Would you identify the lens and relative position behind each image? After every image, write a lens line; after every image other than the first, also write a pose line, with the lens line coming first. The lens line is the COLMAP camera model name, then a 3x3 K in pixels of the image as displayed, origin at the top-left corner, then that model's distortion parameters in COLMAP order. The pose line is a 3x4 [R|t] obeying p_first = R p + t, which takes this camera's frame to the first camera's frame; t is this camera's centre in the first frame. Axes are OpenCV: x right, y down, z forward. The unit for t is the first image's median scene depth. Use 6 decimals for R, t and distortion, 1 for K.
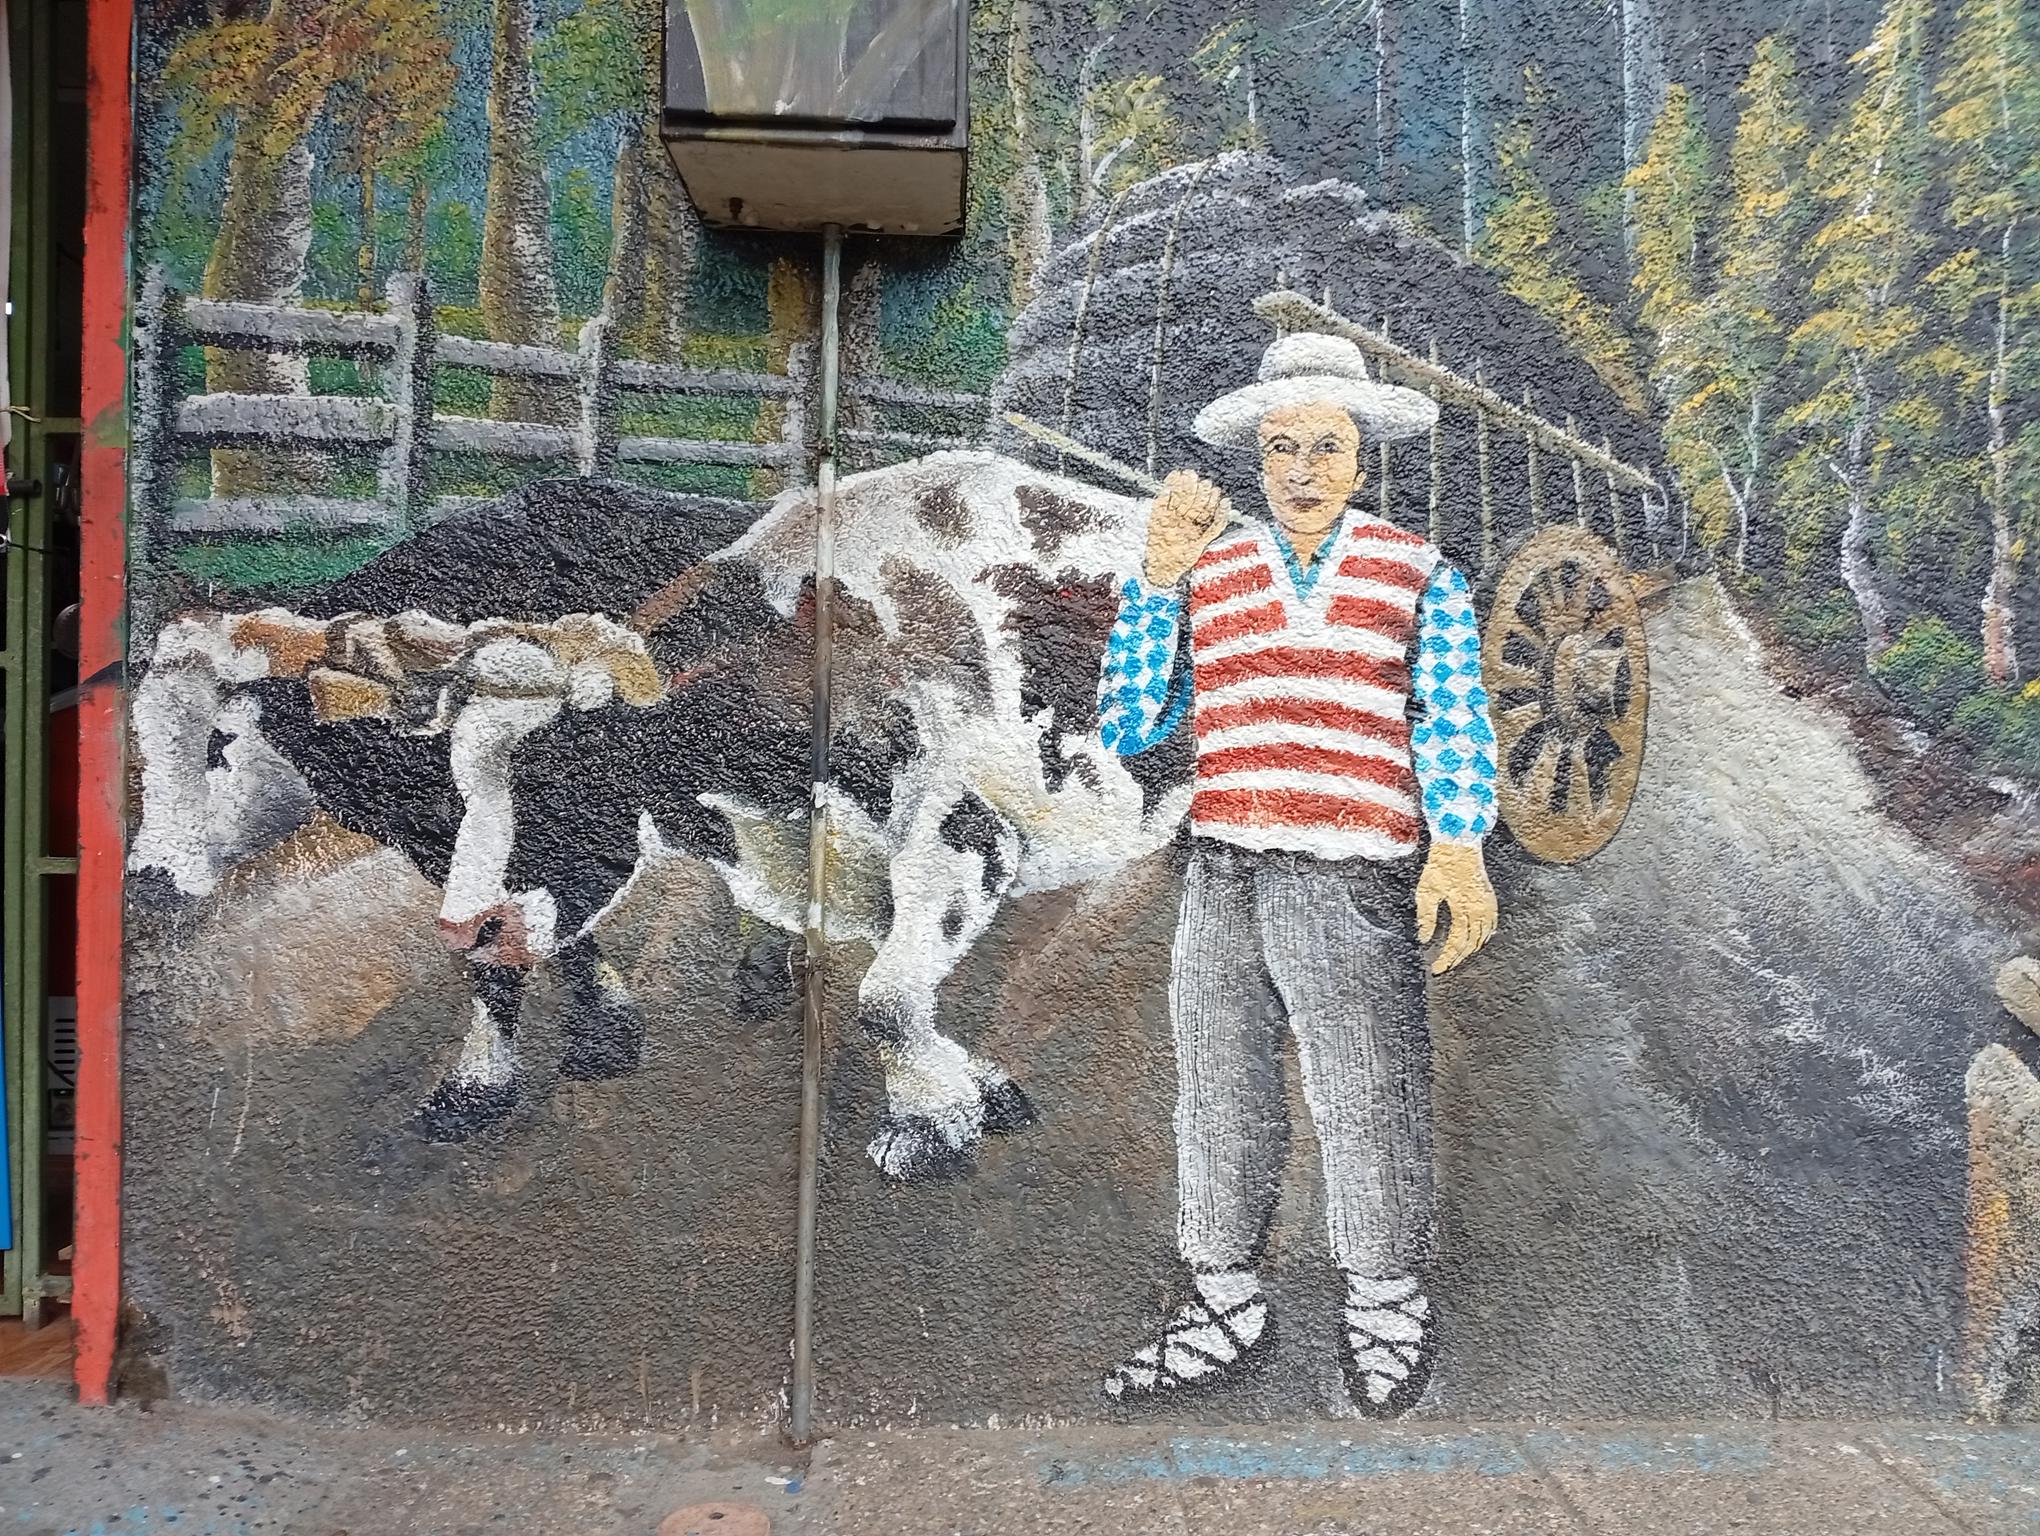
lens RADIAL K [[1563.5, 0, 1022.7], [0, 1563.5, 762.3], [0, 0, 1]] dist [0.068910, -0.134545]
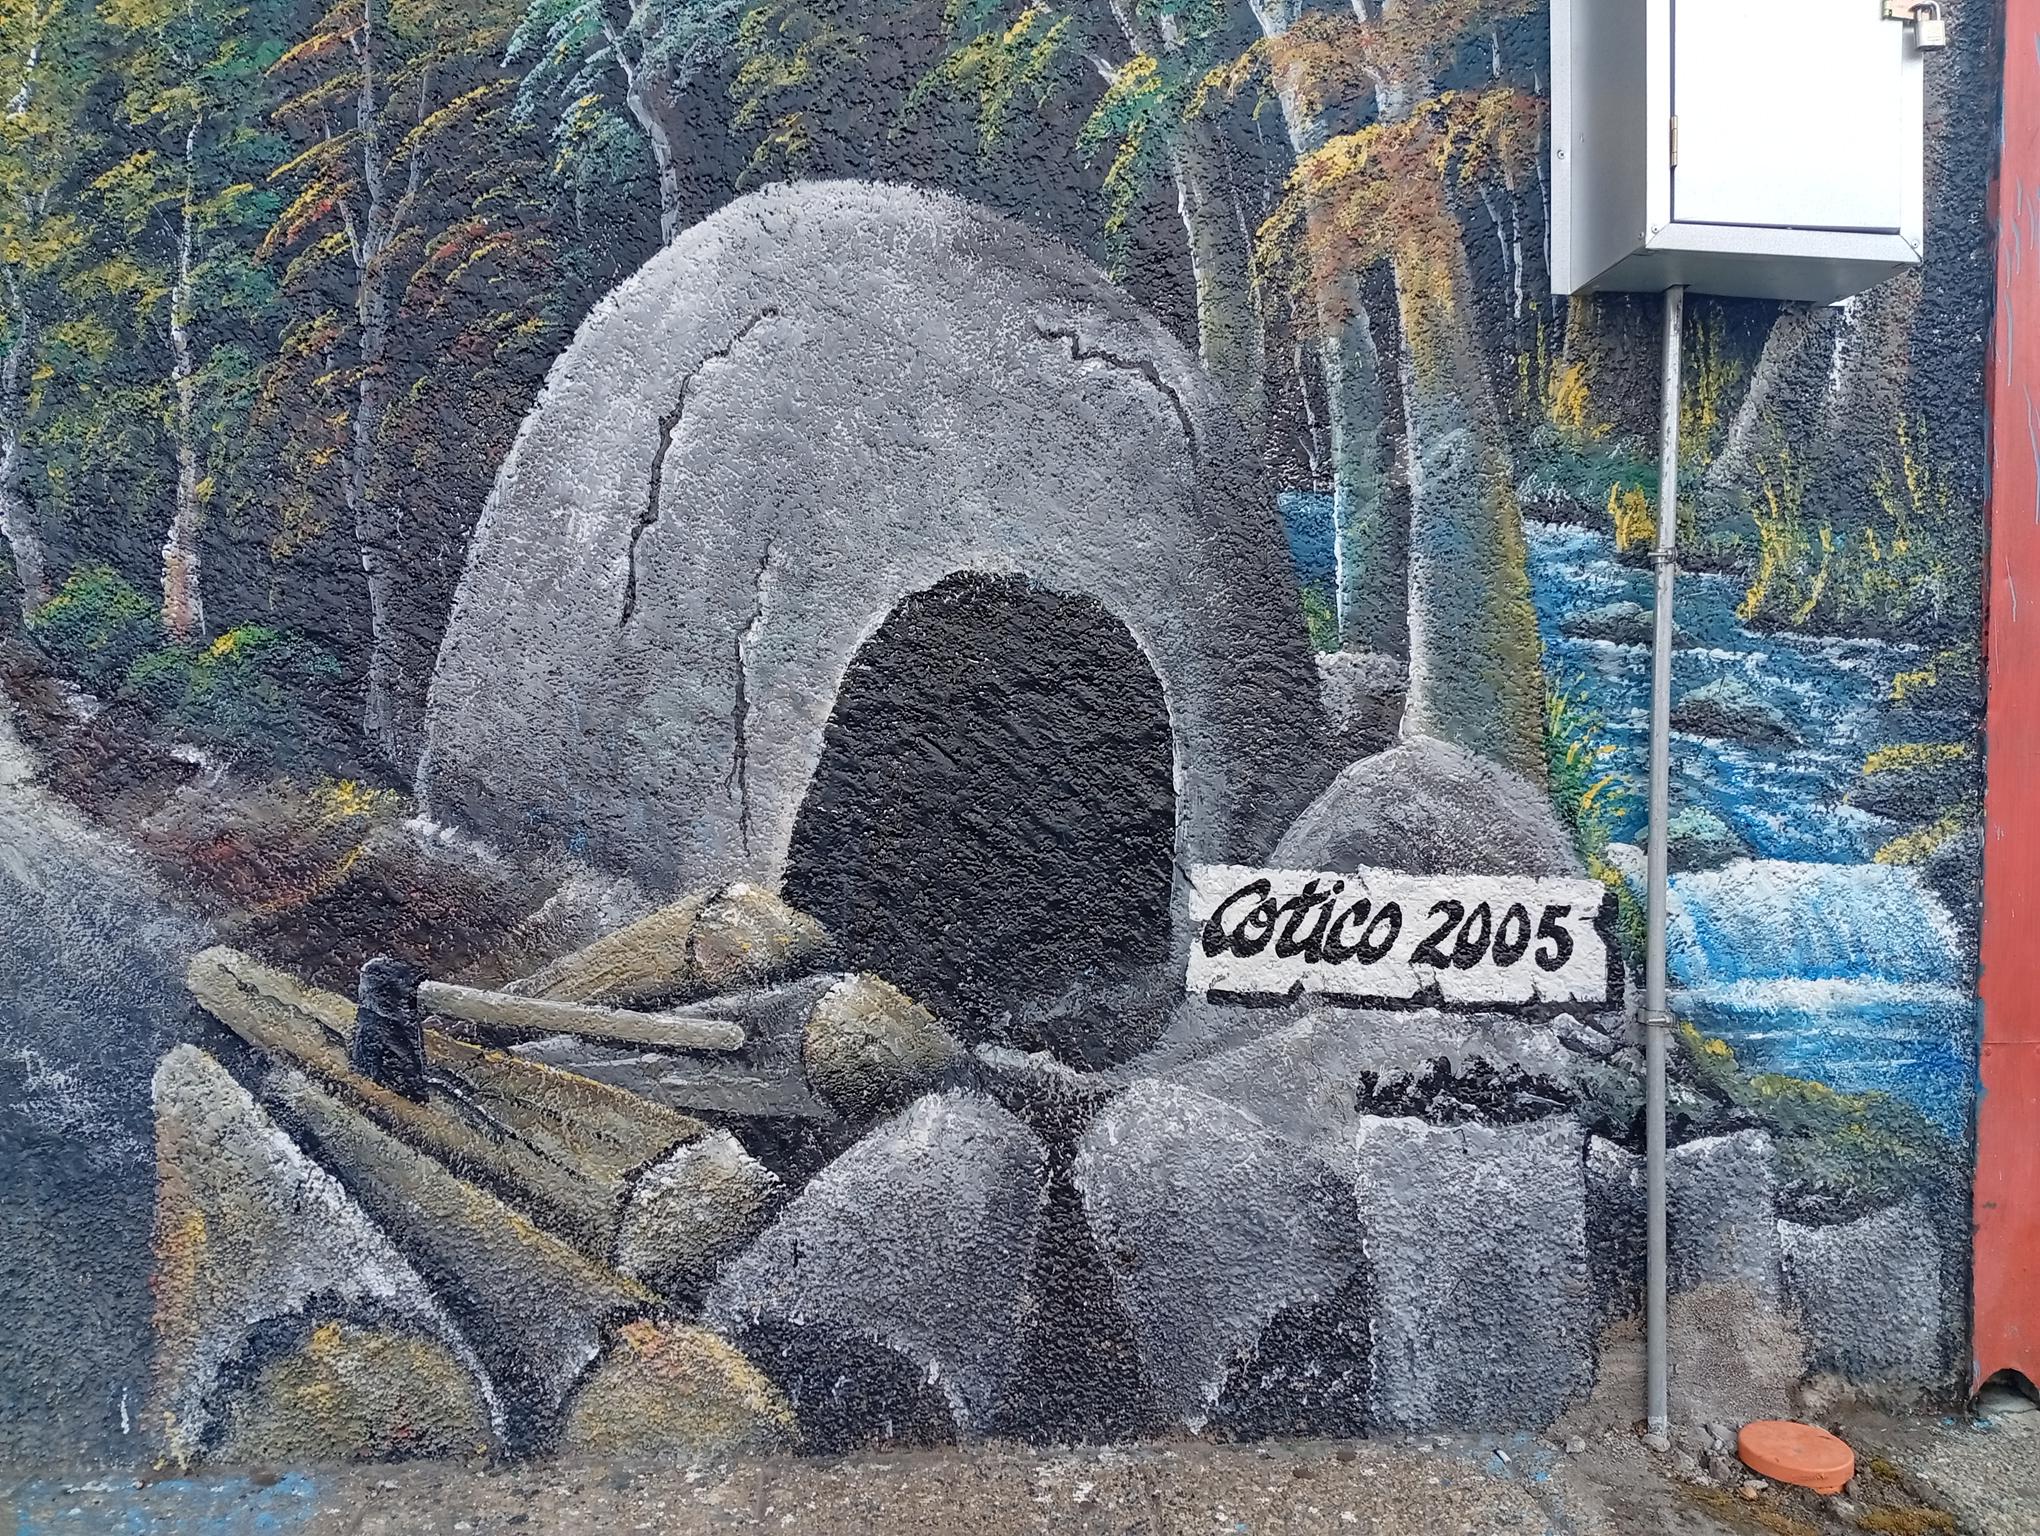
lens RADIAL K [[1563.5, 0, 1023.2], [0, 1563.5, 726.1], [0, 0, 1]] dist [0.068910, -0.134545]
pose [[0.999325, -0.007988, 0.035871, 1.084125], [0.007629, 0.999919, 0.010146, -0.006752], [-0.035949, -0.009865, 0.999305, 0.093030]]
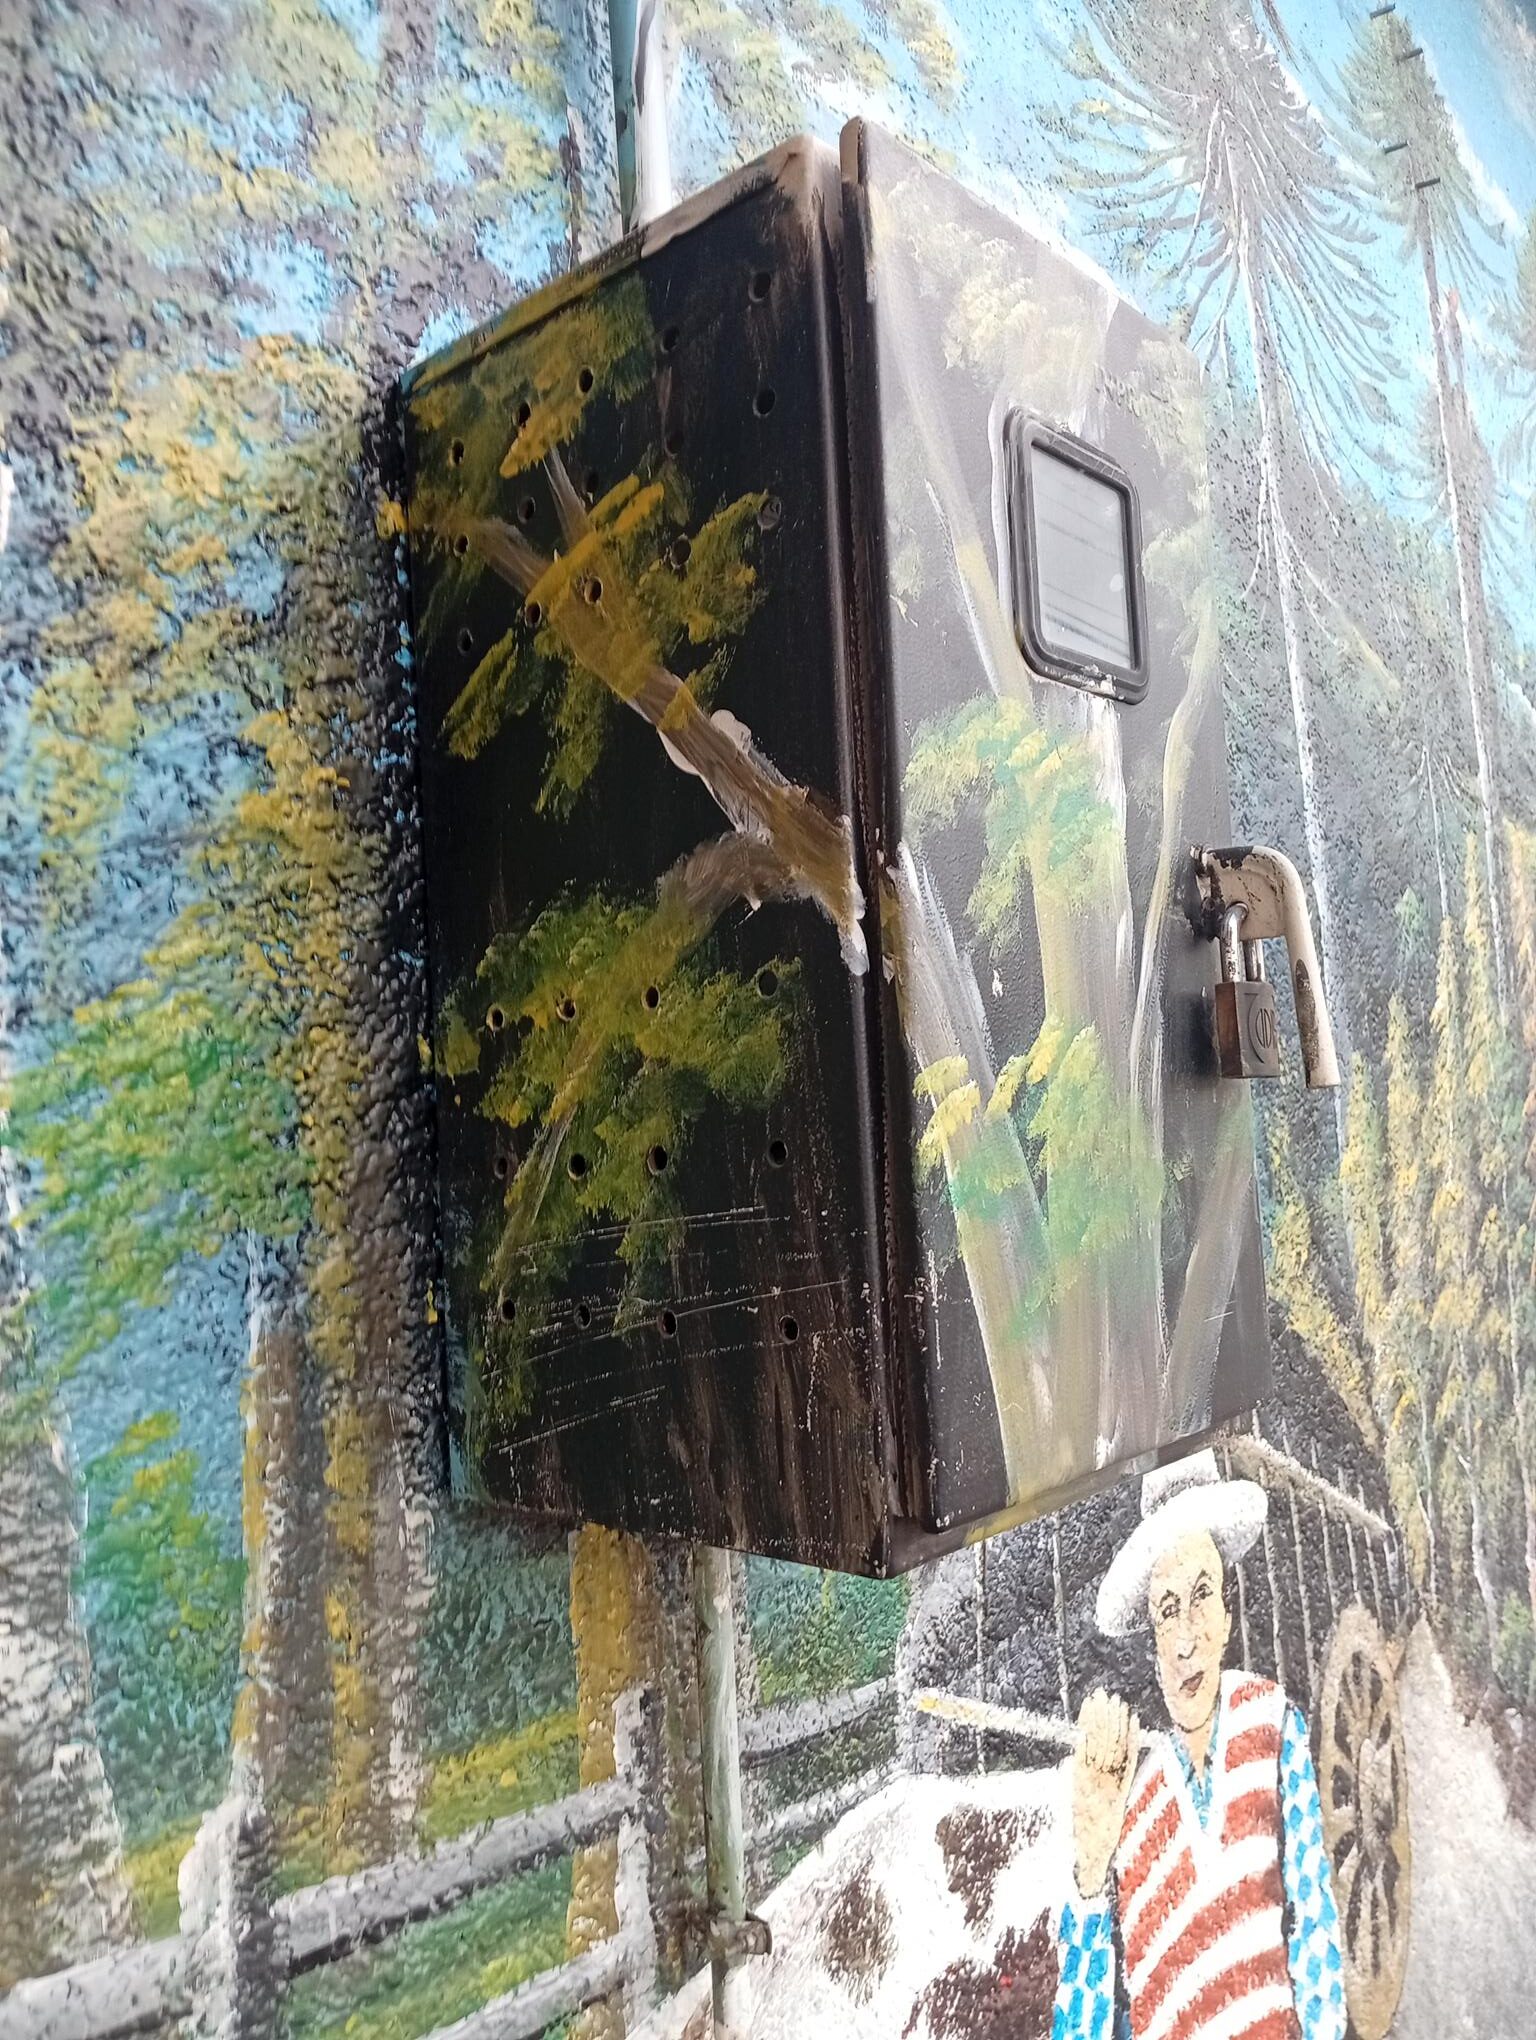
lens RADIAL K [[1563.5, 0, 782.0], [0, 1563.5, 1031.6], [0, 0, 1]] dist [0.068910, -0.134545]
pose [[0.698261, -0.015341, 0.715679, -0.430540], [0.075545, 0.995767, -0.052361, -0.425521], [-0.711846, 0.090628, 0.696464, 0.626235]]
